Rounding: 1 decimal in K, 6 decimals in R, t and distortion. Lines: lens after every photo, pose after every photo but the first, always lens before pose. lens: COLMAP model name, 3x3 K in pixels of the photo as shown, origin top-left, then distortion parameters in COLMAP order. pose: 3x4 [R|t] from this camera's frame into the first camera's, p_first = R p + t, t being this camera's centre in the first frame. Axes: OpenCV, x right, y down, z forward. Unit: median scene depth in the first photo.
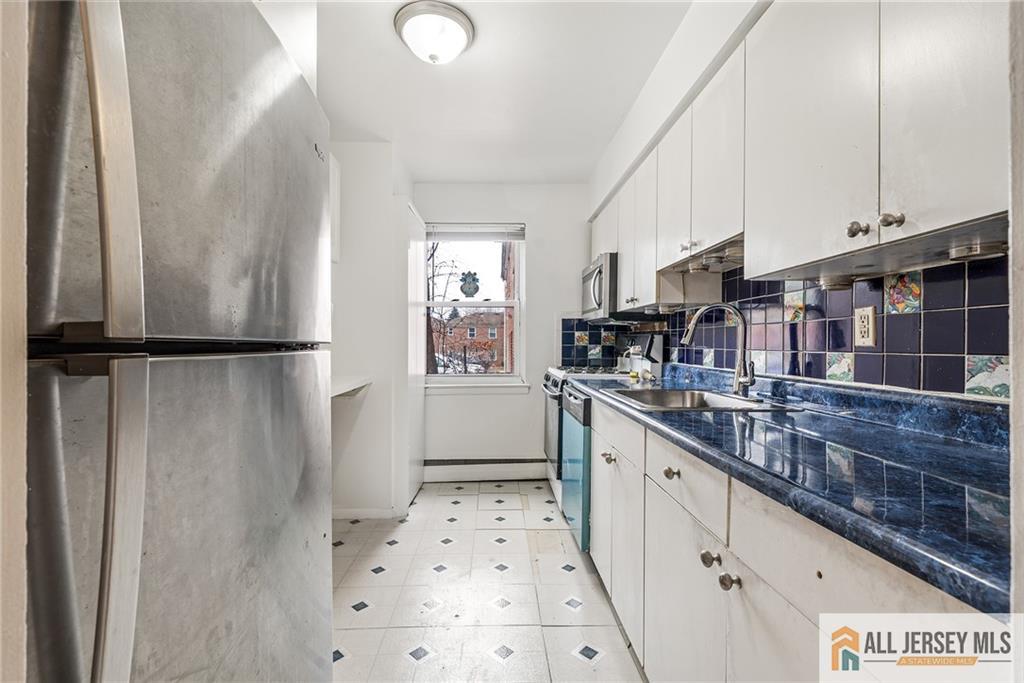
lens RADIAL K [[458.5, 0, 512.1], [0, 458.5, 344.1], [0, 0, 1]] dist [-0.000486, 0.000250]
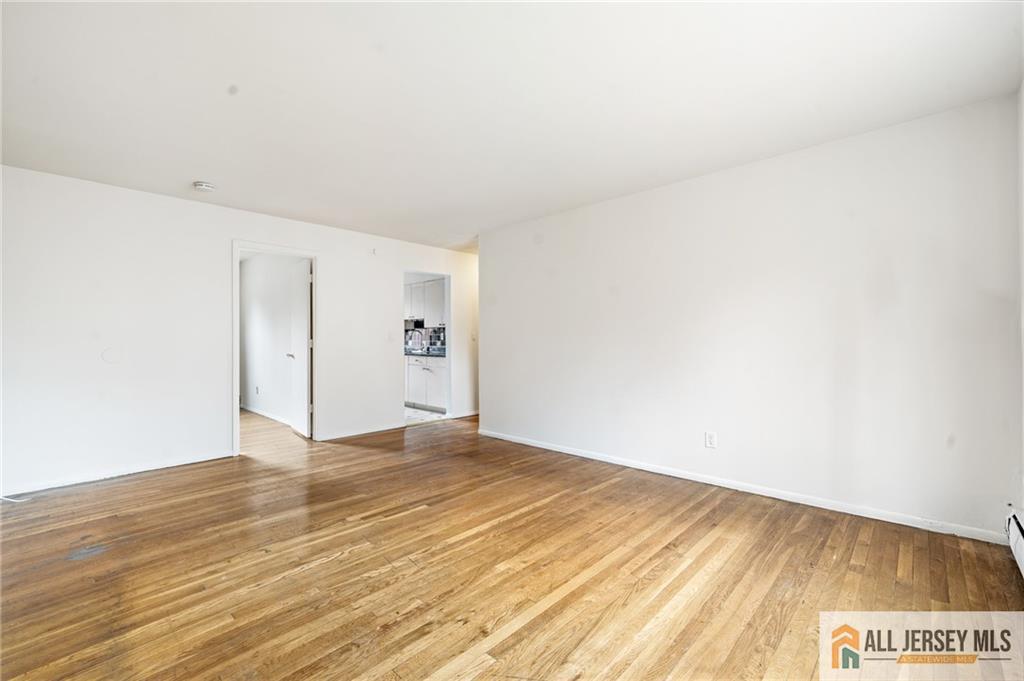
lens RADIAL K [[423.6, 0, 512.5], [0, 423.6, 337.1], [0, 0, 1]] dist [0.000431, -0.000030]
pose [[0.708606, -0.004208, 0.705592, -2.354829], [-0.000551, 0.999979, 0.006518, -0.063115], [-0.705604, -0.005007, 0.708588, -3.388166]]
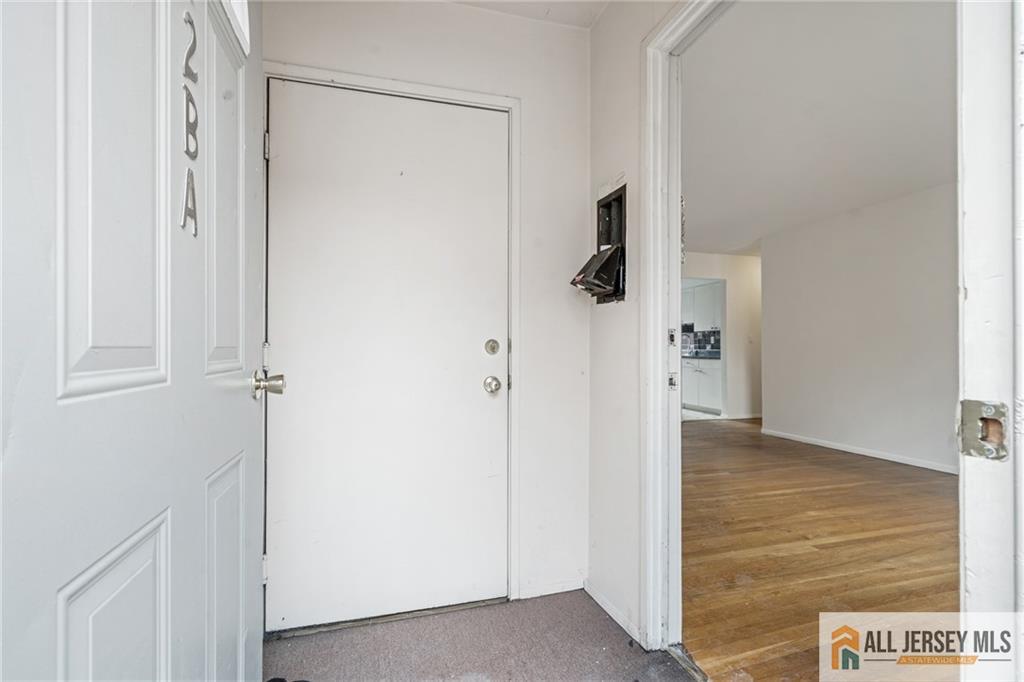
lens RADIAL K [[458.5, 0, 508.3], [0, 458.5, 345.5], [0, 0, 1]] dist [-0.000486, 0.000250]
pose [[0.967856, -0.000735, 0.251505, -3.173586], [-0.000534, 0.999987, 0.004977, 0.003929], [-0.251506, -0.004951, 0.967843, -3.950030]]
